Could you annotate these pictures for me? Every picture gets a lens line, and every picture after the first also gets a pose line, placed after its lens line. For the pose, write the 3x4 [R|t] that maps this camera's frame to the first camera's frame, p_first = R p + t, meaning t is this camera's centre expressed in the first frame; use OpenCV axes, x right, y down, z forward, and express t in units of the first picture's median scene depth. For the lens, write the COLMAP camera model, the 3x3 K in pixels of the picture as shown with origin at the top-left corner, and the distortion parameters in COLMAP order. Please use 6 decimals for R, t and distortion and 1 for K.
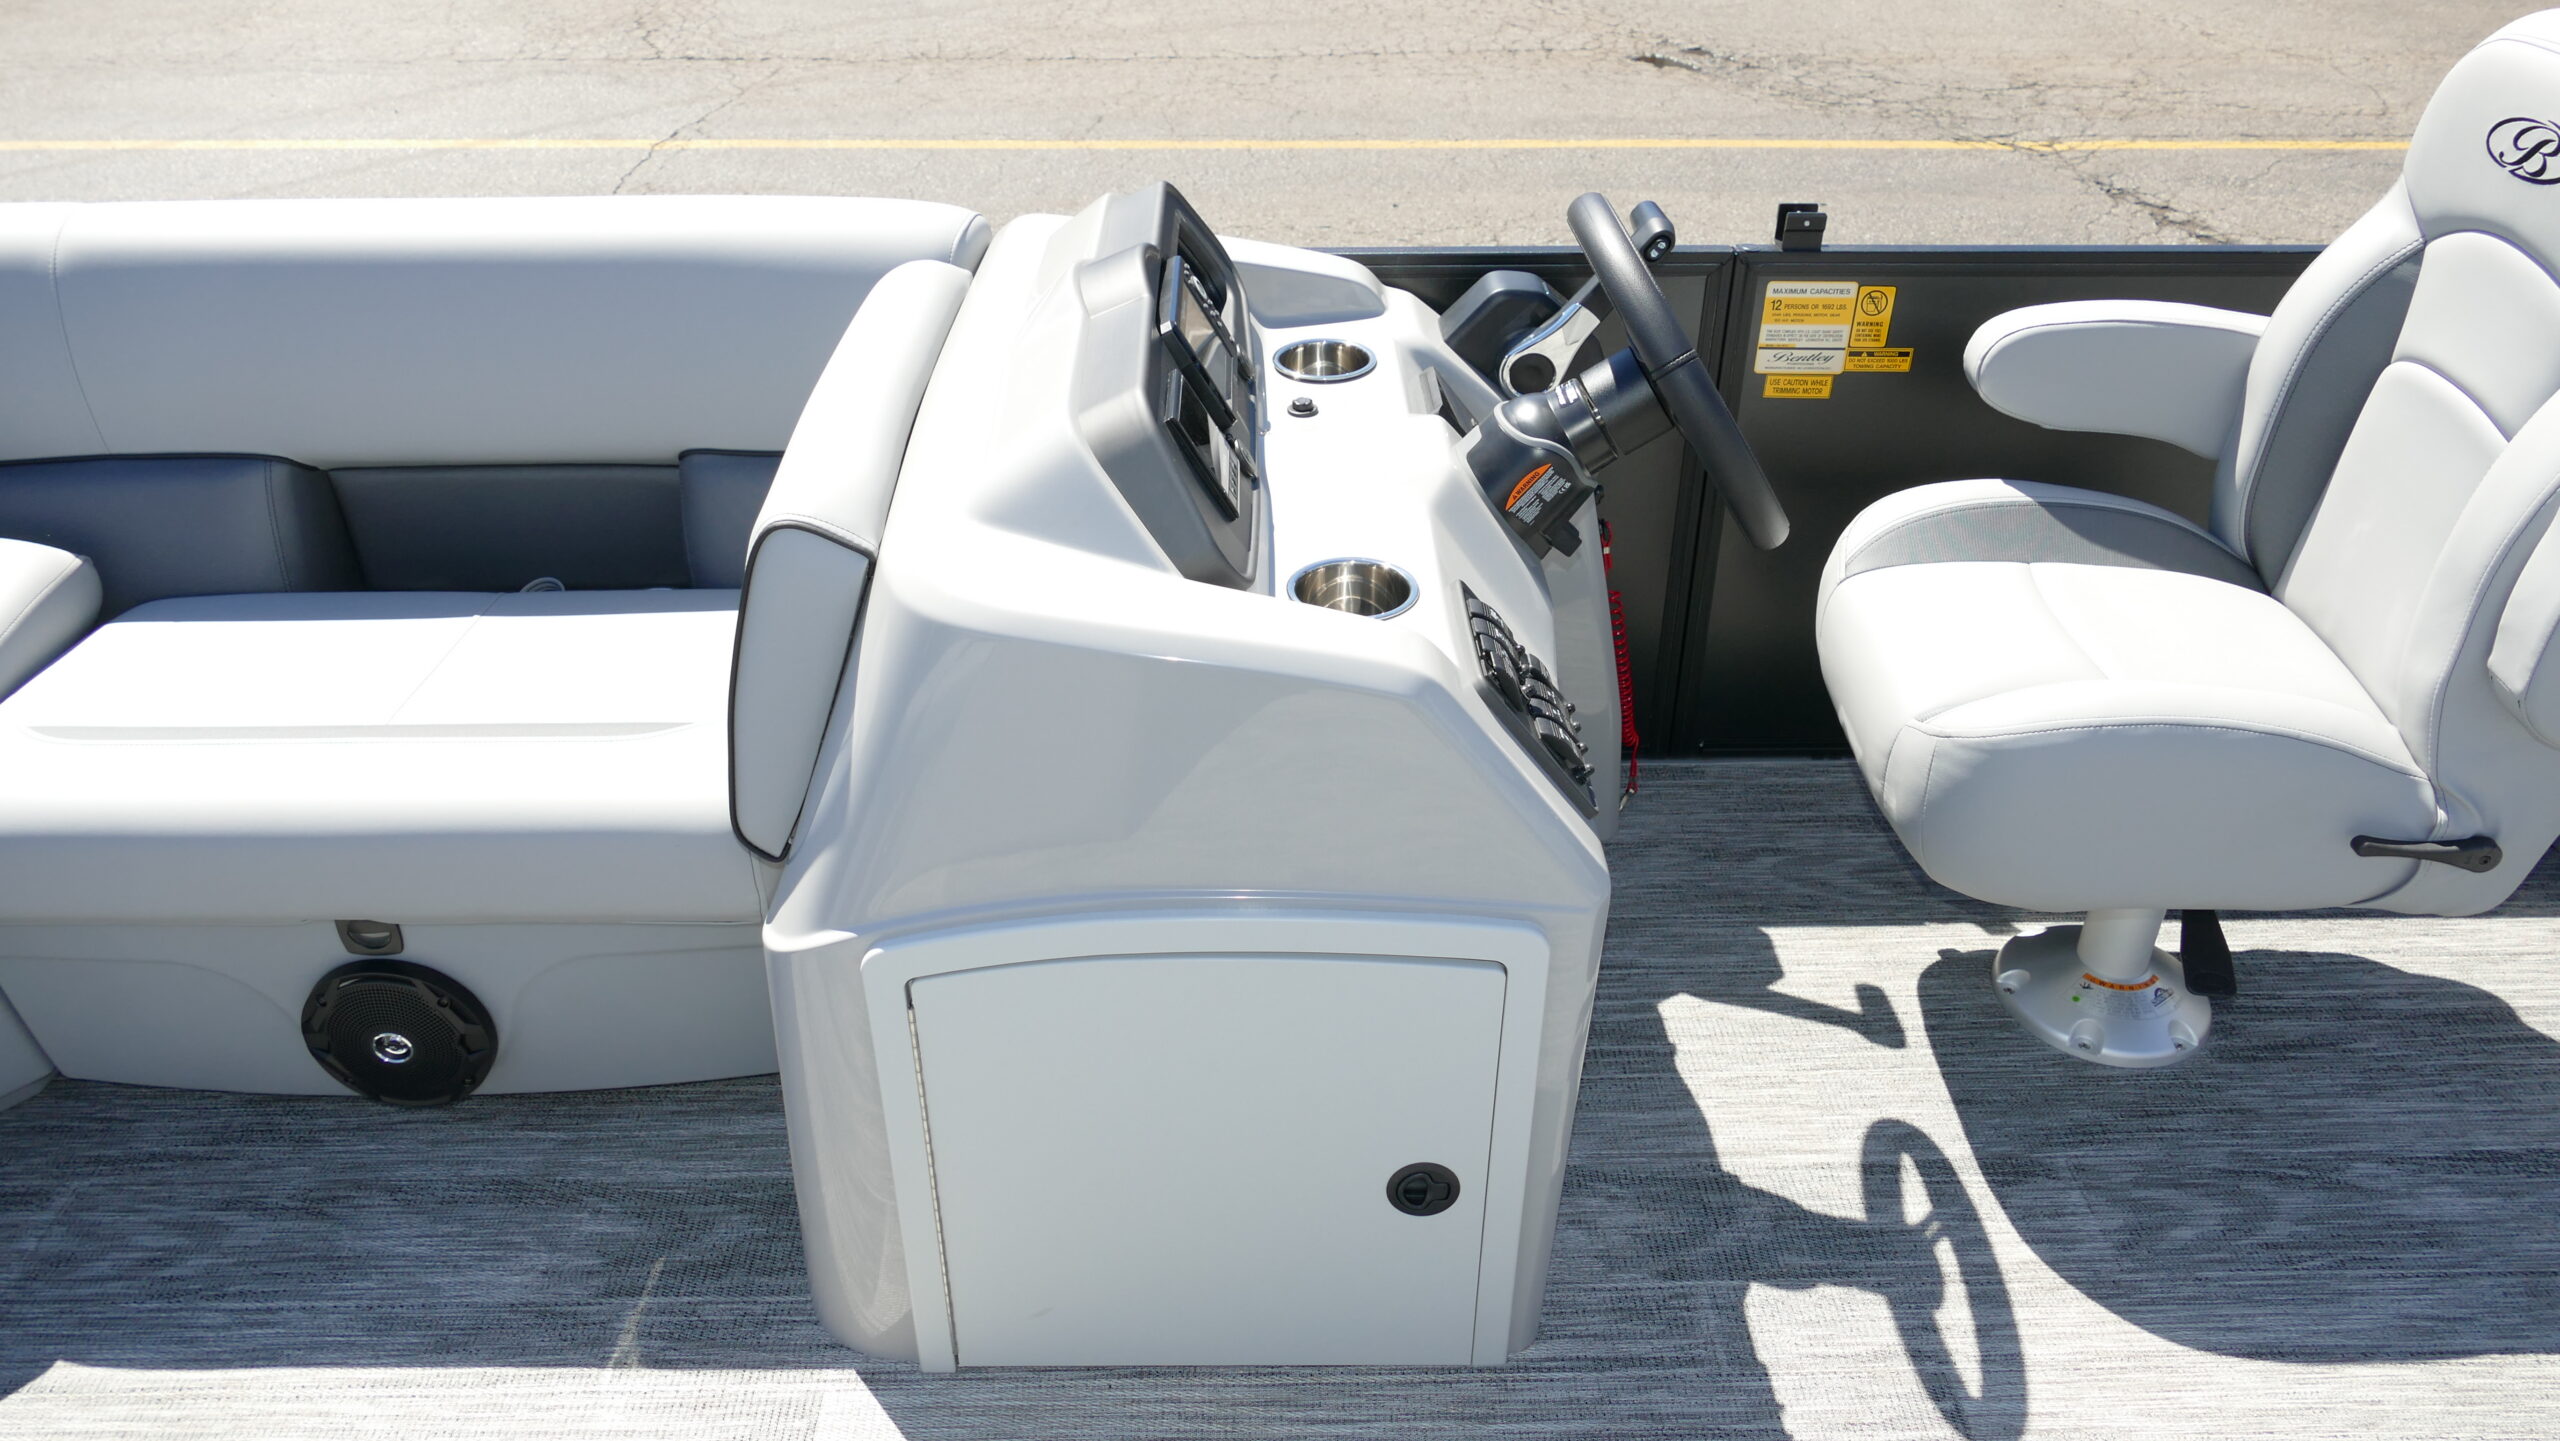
lens RADIAL K [[1833.5, 0, 1267.9], [0, 1833.5, 709.8], [0, 0, 1]] dist [-0.014495, 0.009507]
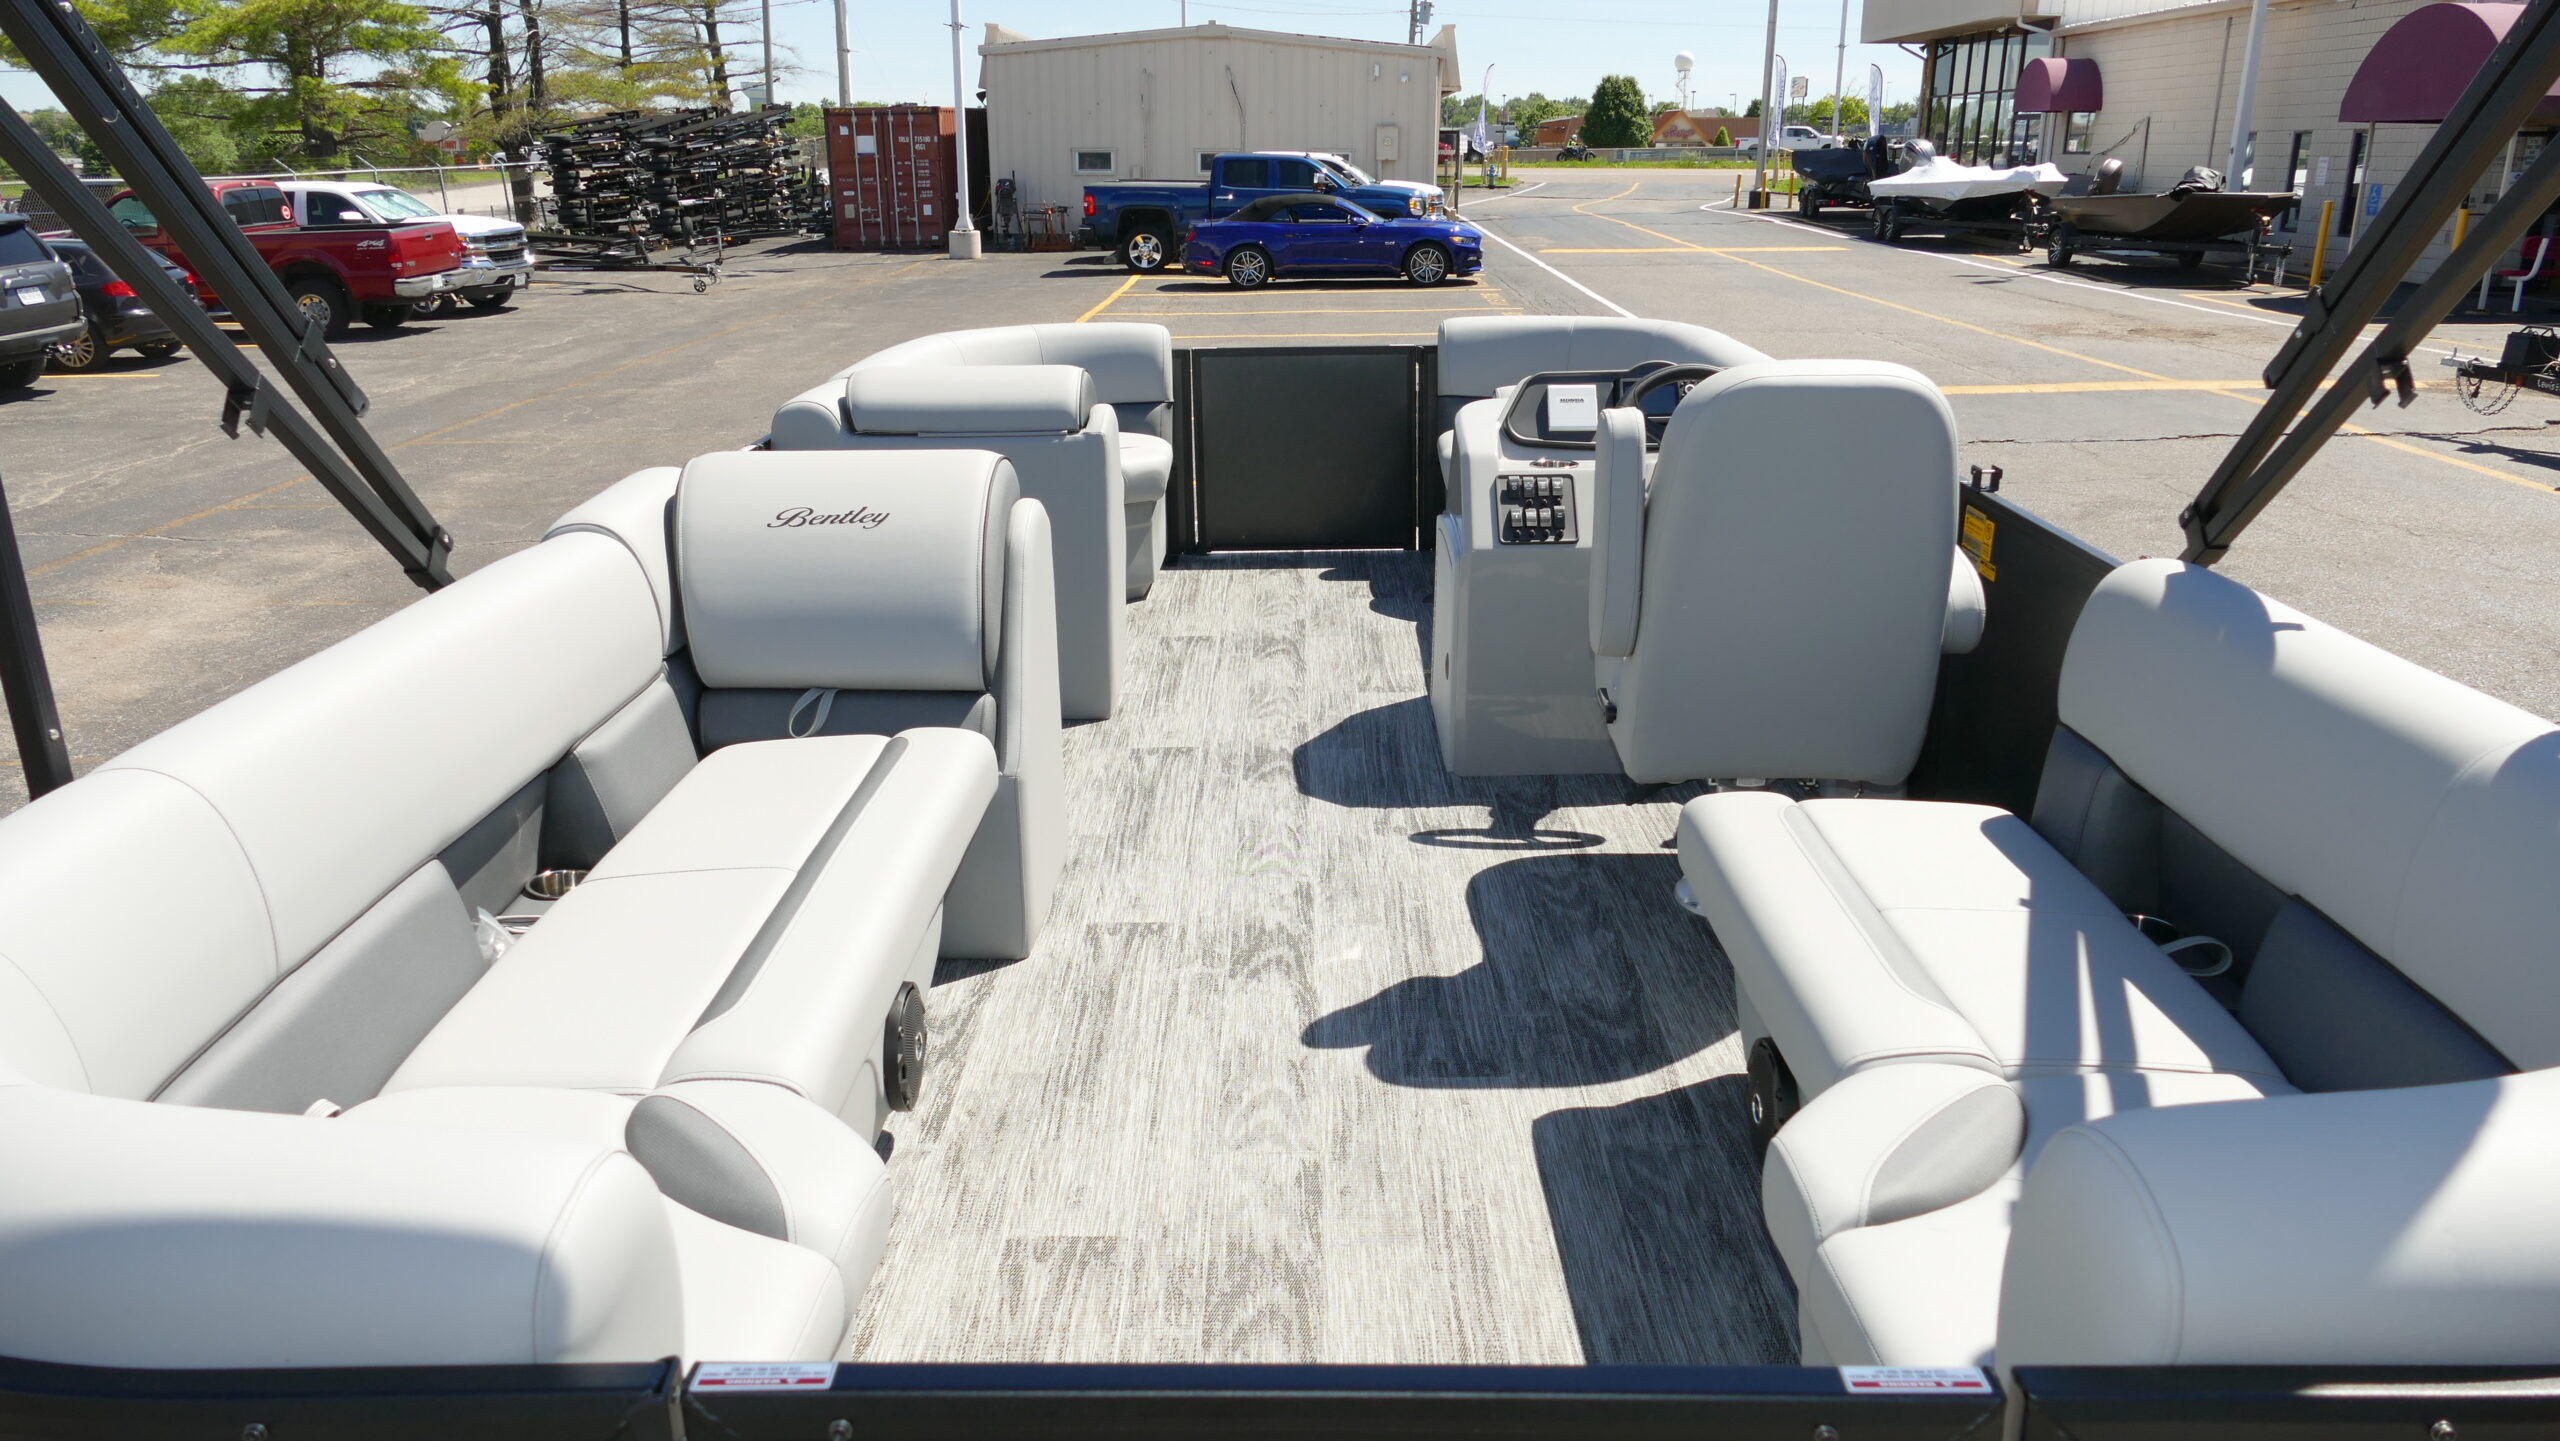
lens RADIAL K [[1833.5, 0, 1267.8], [0, 1833.5, 728.8], [0, 0, 1]] dist [-0.014495, 0.009507]
pose [[-0.024857, 0.315606, -0.948565, 1.935274], [-0.519958, 0.806332, 0.281908, -0.206613], [0.853830, 0.500221, 0.144059, 0.314972]]
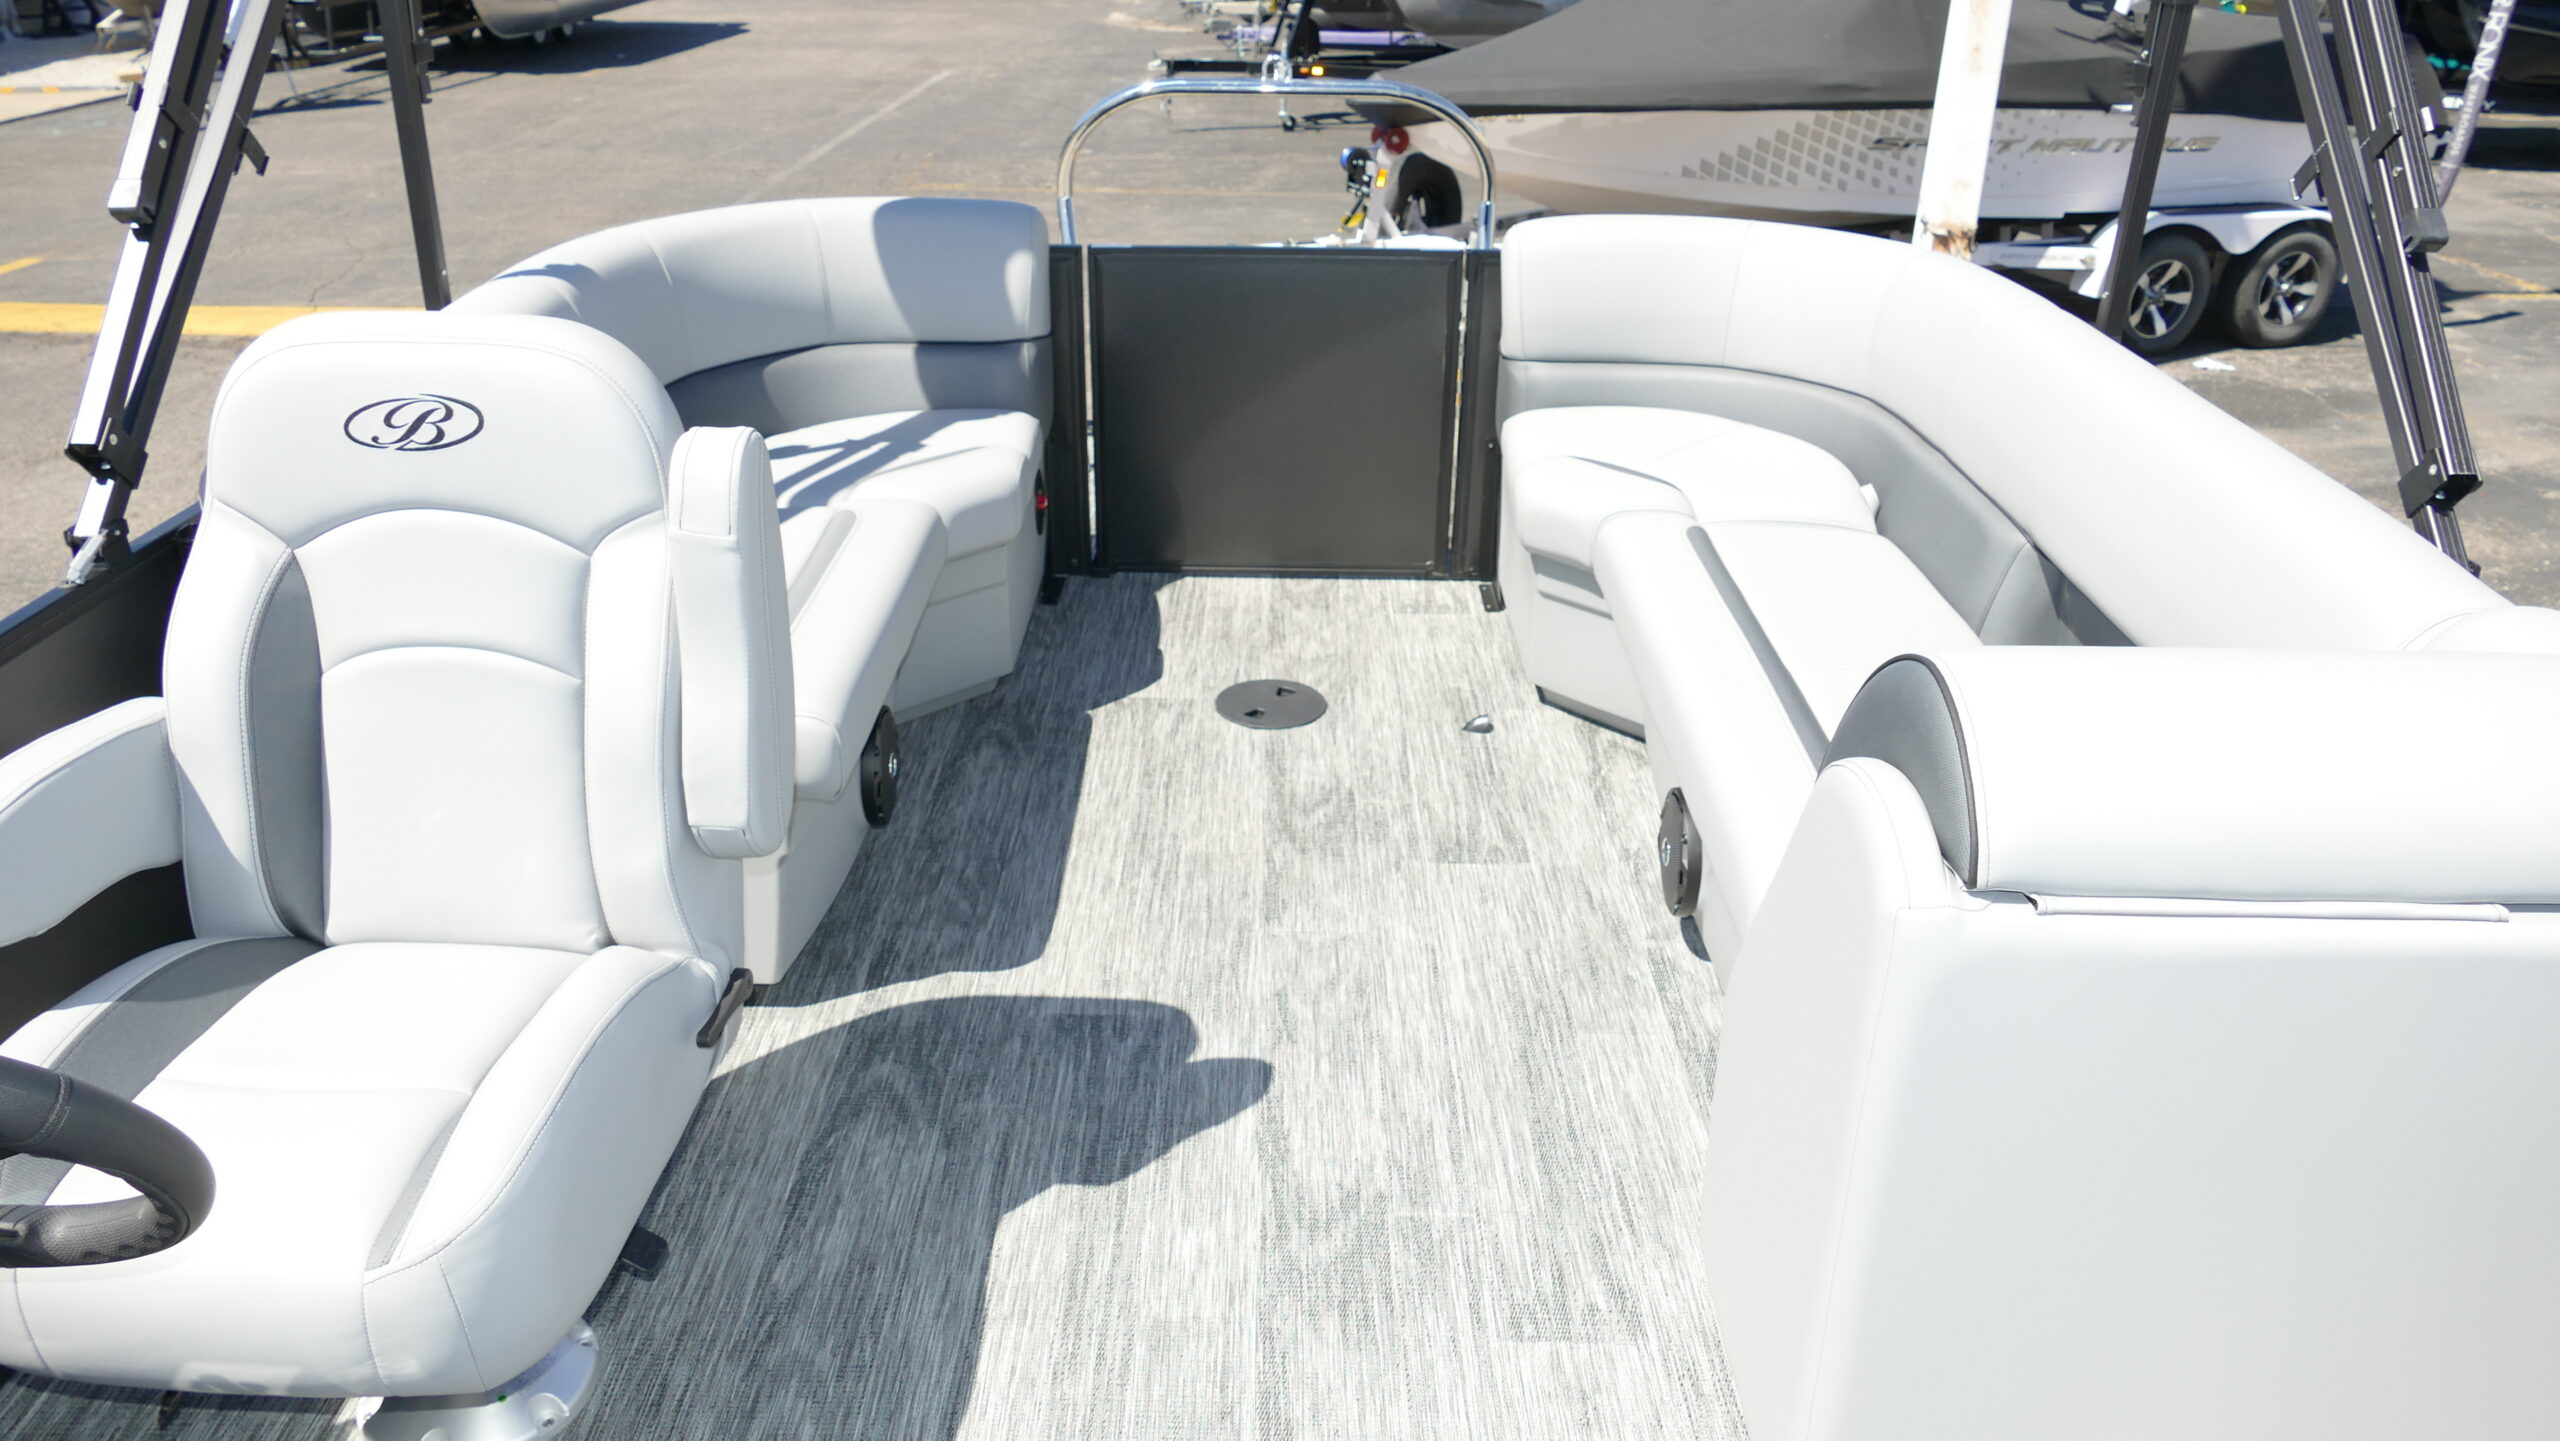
lens RADIAL K [[1833.5, 0, 1265.3], [0, 1833.5, 714.2], [0, 0, 1]] dist [-0.014495, 0.009507]
pose [[0.019027, -0.425965, 0.904540, -0.207611], [0.524627, 0.774404, 0.353645, -0.210893], [-0.851119, 0.467817, 0.238207, 0.292348]]
